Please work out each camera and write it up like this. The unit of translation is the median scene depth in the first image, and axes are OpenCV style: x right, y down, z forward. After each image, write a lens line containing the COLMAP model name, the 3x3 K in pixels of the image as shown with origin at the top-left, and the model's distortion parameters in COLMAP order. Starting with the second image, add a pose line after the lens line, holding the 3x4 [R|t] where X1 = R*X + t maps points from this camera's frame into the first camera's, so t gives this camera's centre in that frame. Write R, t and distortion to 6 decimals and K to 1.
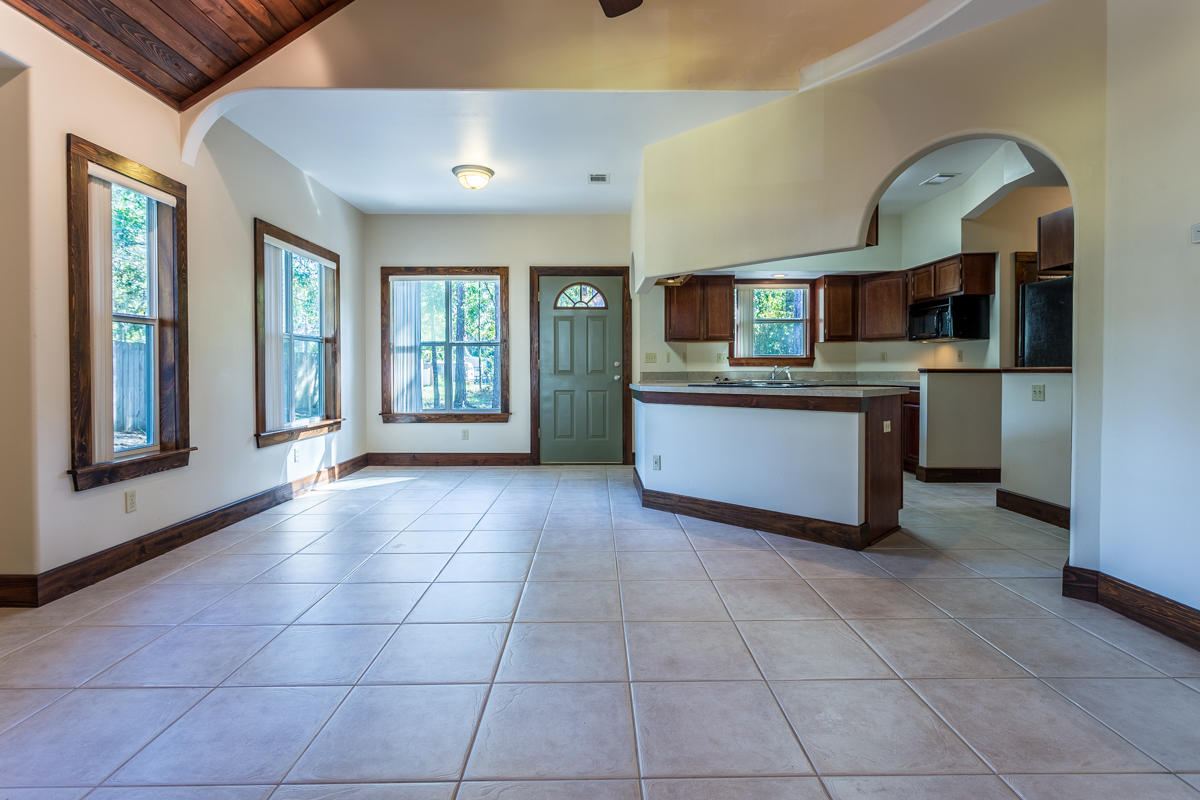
lens RADIAL K [[570.5, 0, 601.8], [0, 570.5, 377.4], [0, 0, 1]] dist [0.000504, 0.000638]
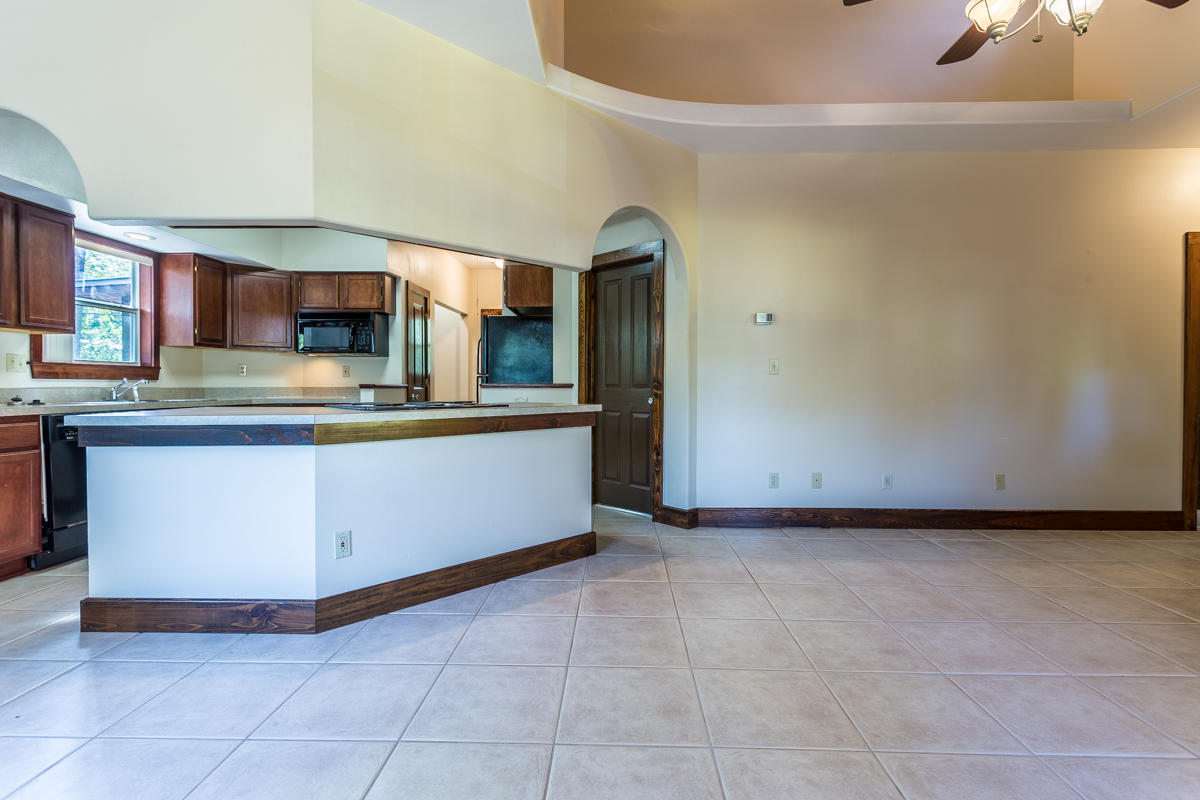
lens RADIAL K [[571.8, 0, 596.9], [0, 571.8, 389.4], [0, 0, 1]] dist [0.001165, 0.000934]
pose [[0.044797, -0.005759, 0.998979, -0.374990], [0.010387, 0.999932, 0.005298, -0.007733], [-0.998942, 0.010140, 0.044854, 0.563517]]
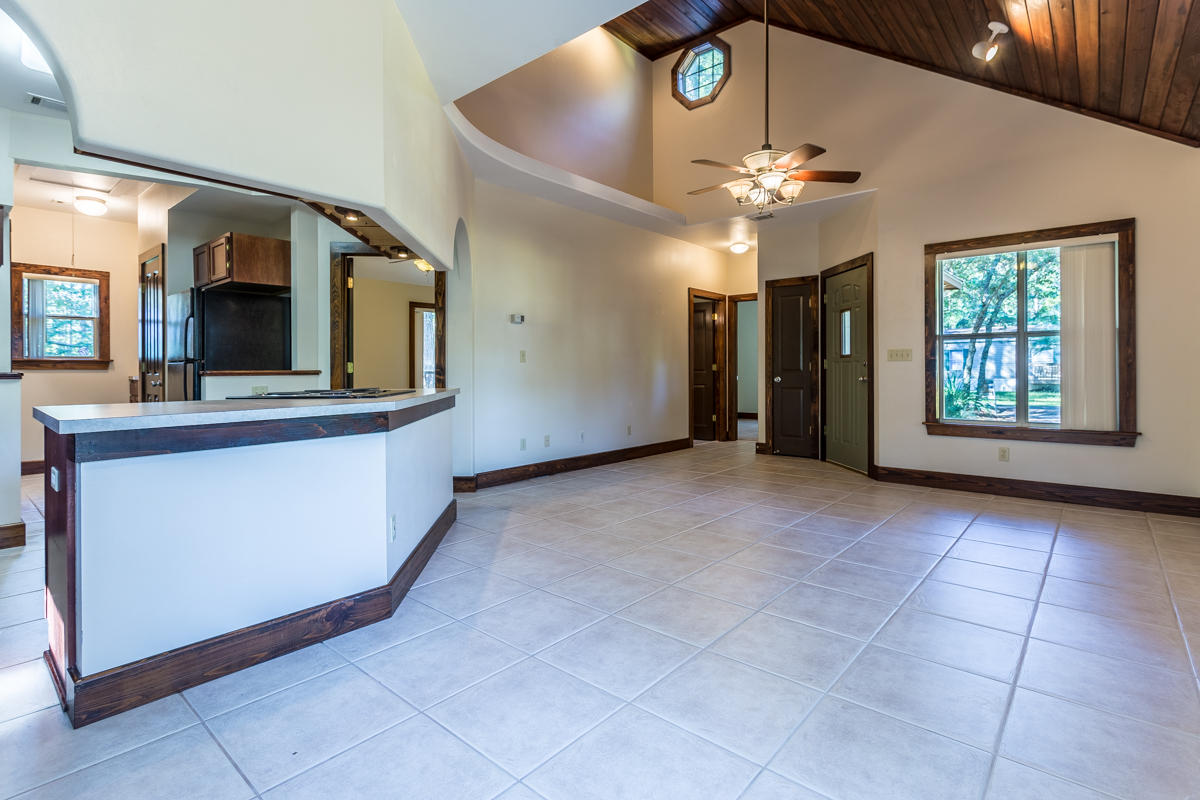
lens RADIAL K [[582.3, 0, 603.5], [0, 582.3, 367.9], [0, 0, 1]] dist [0.002554, -0.000303]
pose [[-0.746815, 0.007564, 0.664988, -0.375202], [0.014153, 0.999890, 0.004521, -0.014254], [-0.664881, 0.012788, -0.746840, 1.027762]]
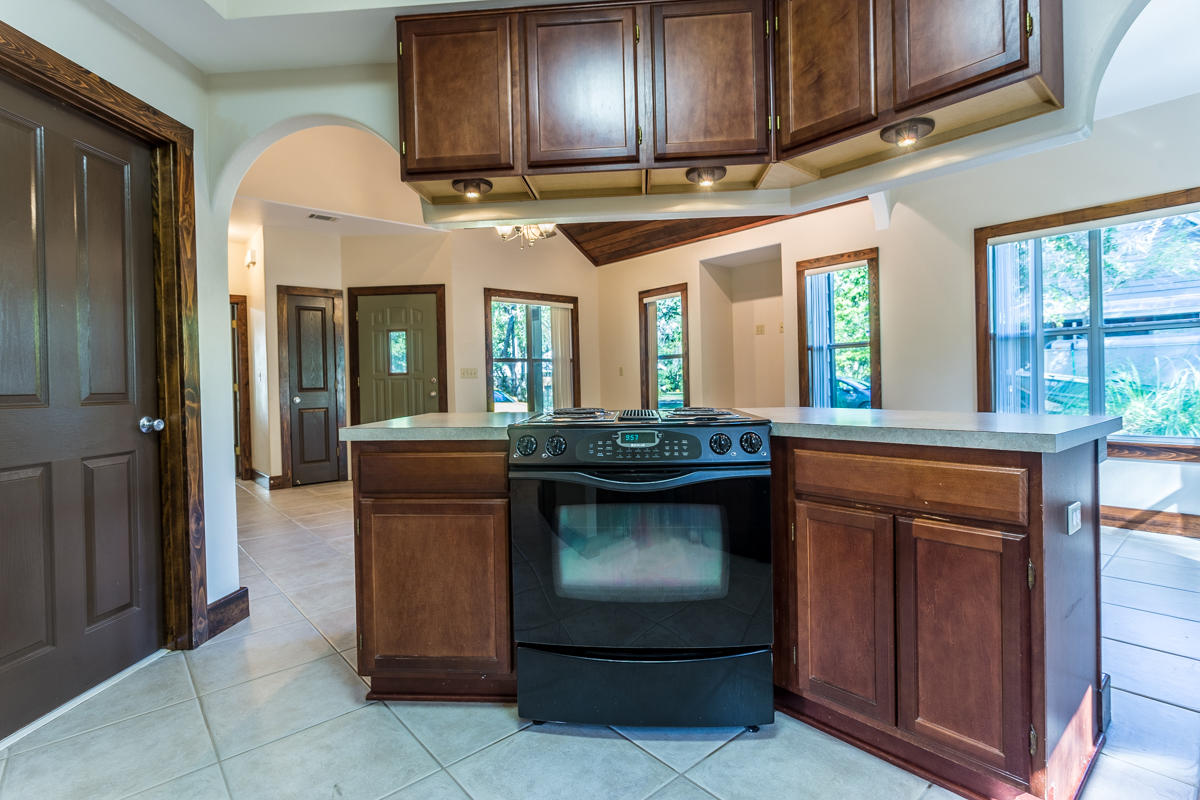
lens RADIAL K [[585.0, 0, 599.9], [0, 585.0, 381.8], [0, 0, 1]] dist [-0.001840, -0.000085]
pose [[-0.760268, 0.019742, -0.649310, 0.479537], [0.015643, 0.999805, 0.012083, -0.016923], [0.649422, -0.000971, -0.760428, 1.053870]]
